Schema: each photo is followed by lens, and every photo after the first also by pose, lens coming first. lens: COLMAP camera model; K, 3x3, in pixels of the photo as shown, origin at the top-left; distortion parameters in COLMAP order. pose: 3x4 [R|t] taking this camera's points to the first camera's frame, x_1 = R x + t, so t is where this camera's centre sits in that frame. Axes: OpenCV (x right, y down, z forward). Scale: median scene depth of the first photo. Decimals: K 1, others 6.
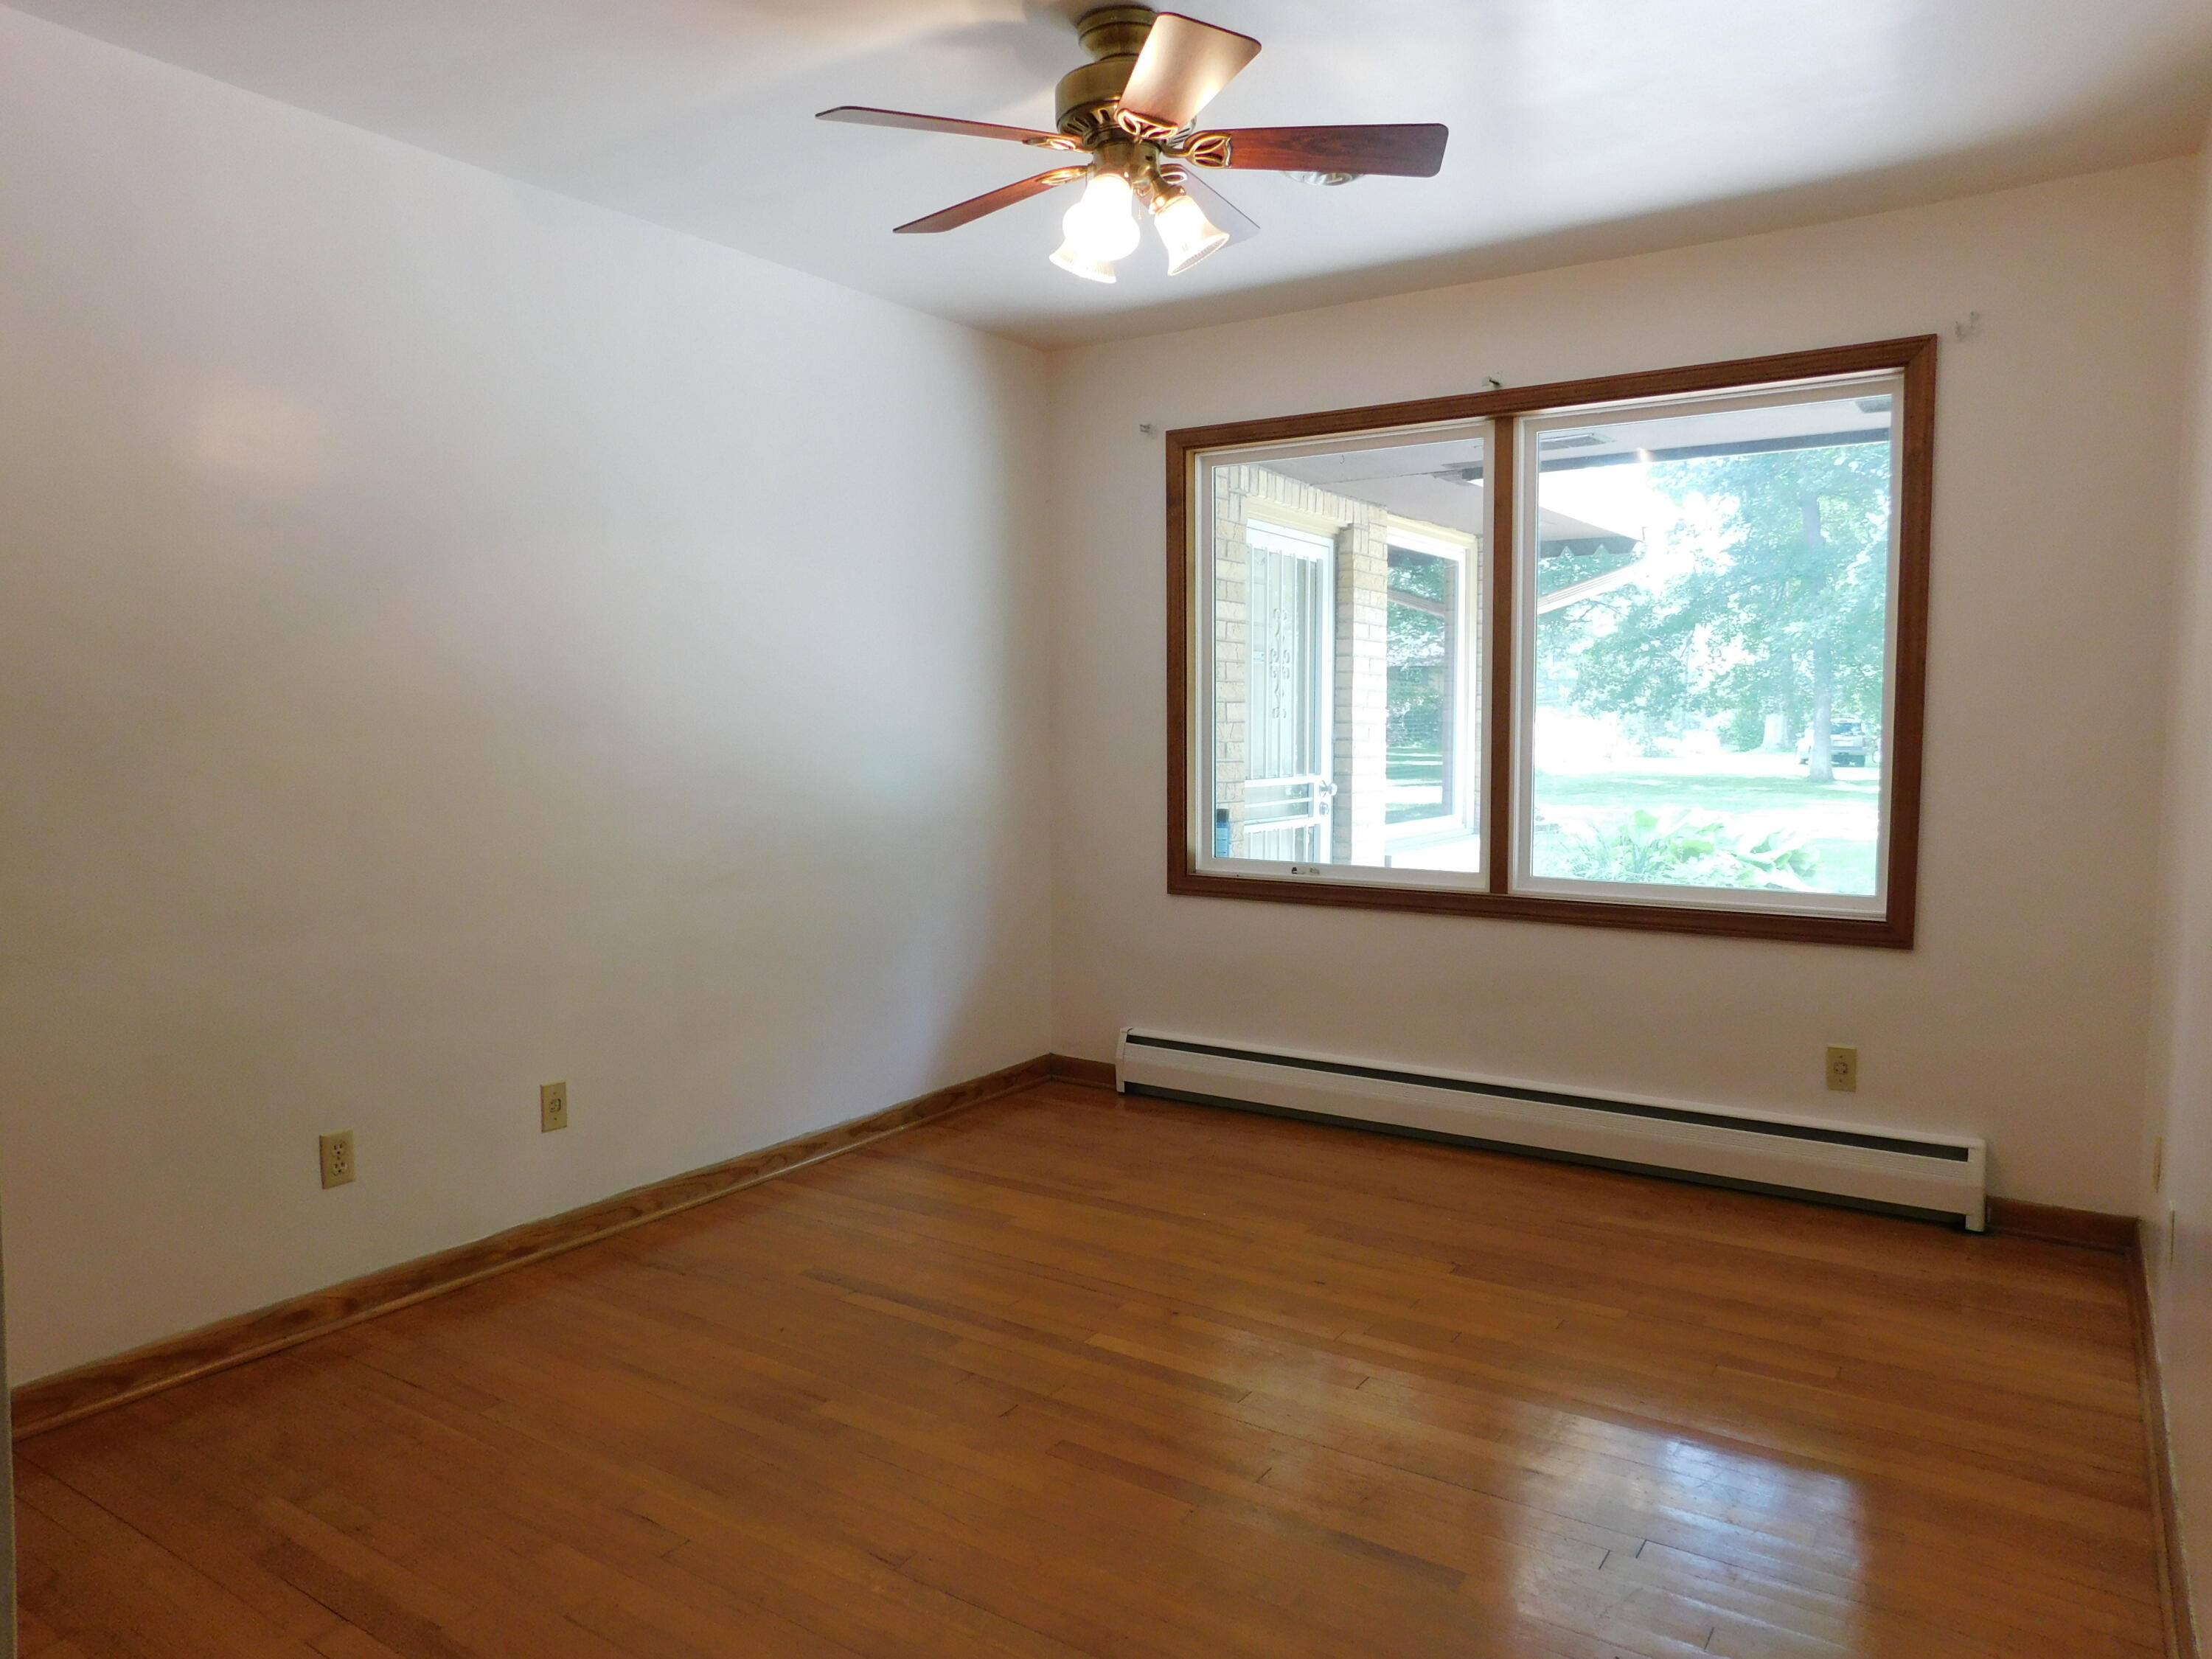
lens RADIAL K [[1442.2, 0, 1092.4], [0, 1442.2, 827.0], [0, 0, 1]] dist [-0.045878, 0.000153]
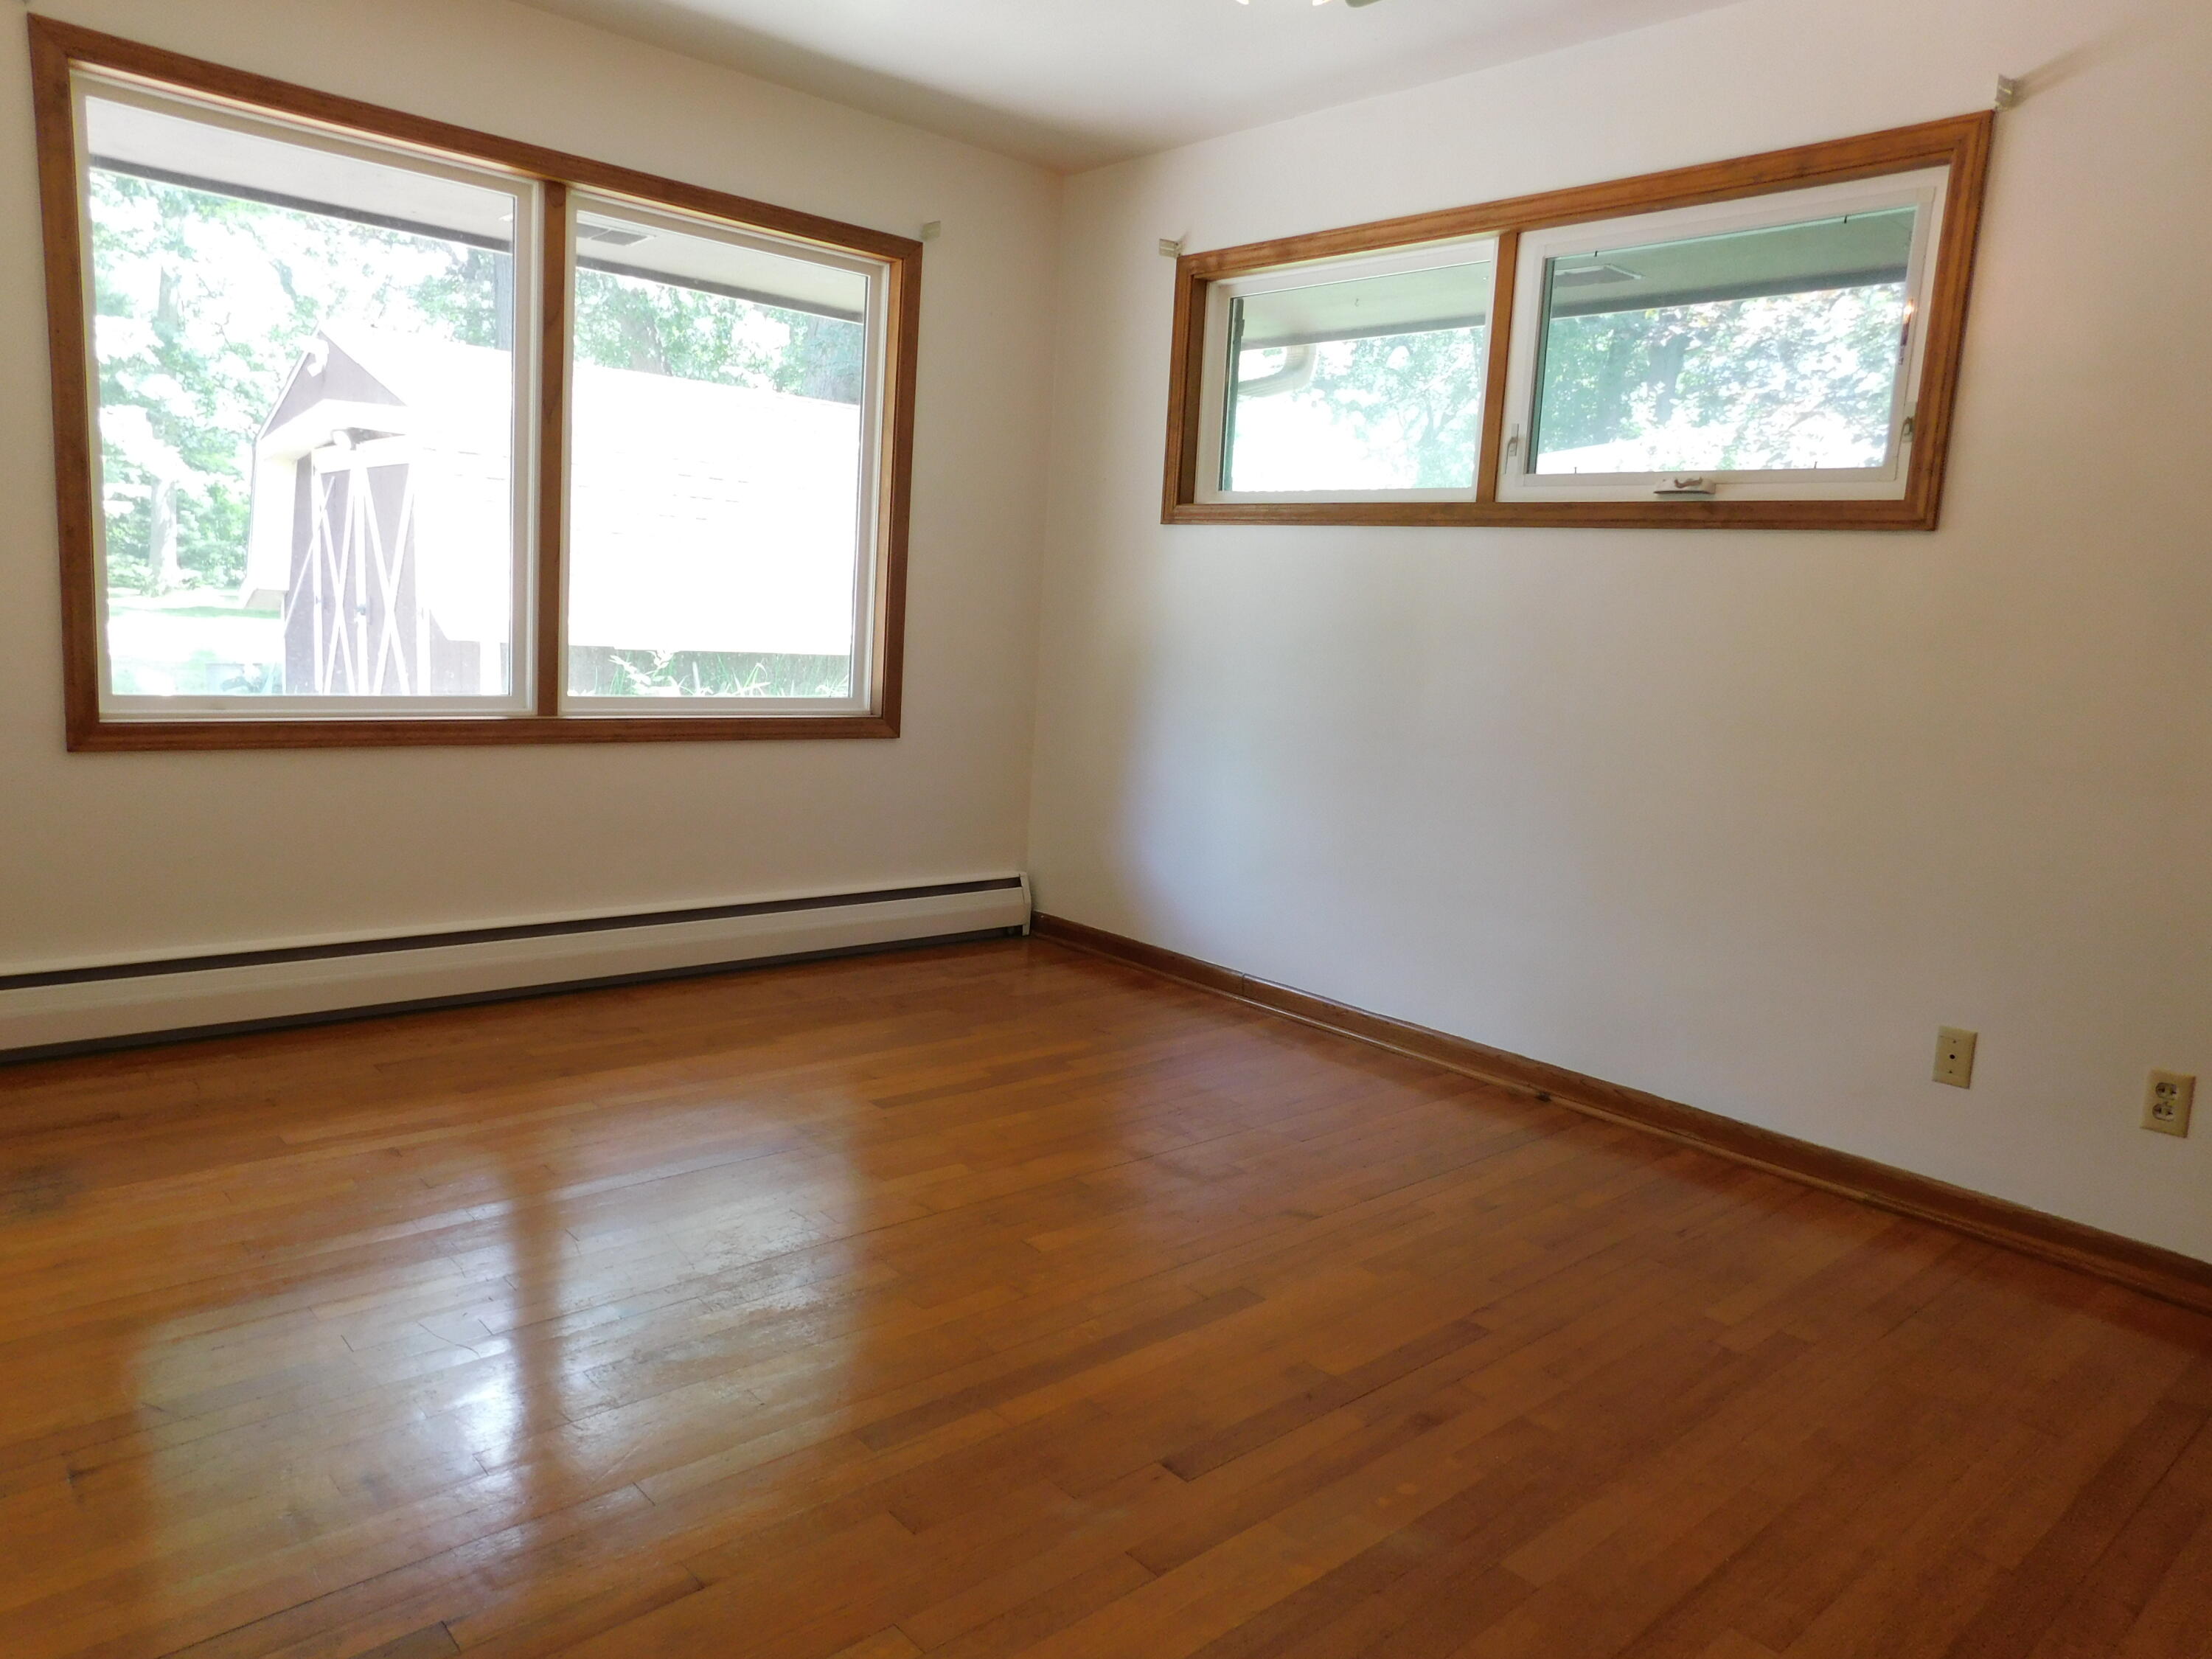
lens RADIAL K [[1442.2, 0, 1092.4], [0, 1442.2, 827.0], [0, 0, 1]] dist [-0.045878, 0.000153]
pose [[0.250007, -0.134584, 0.958845, -0.540477], [0.000171, 0.990299, 0.138954, -0.013080], [-0.968244, -0.034576, 0.247604, 0.448839]]
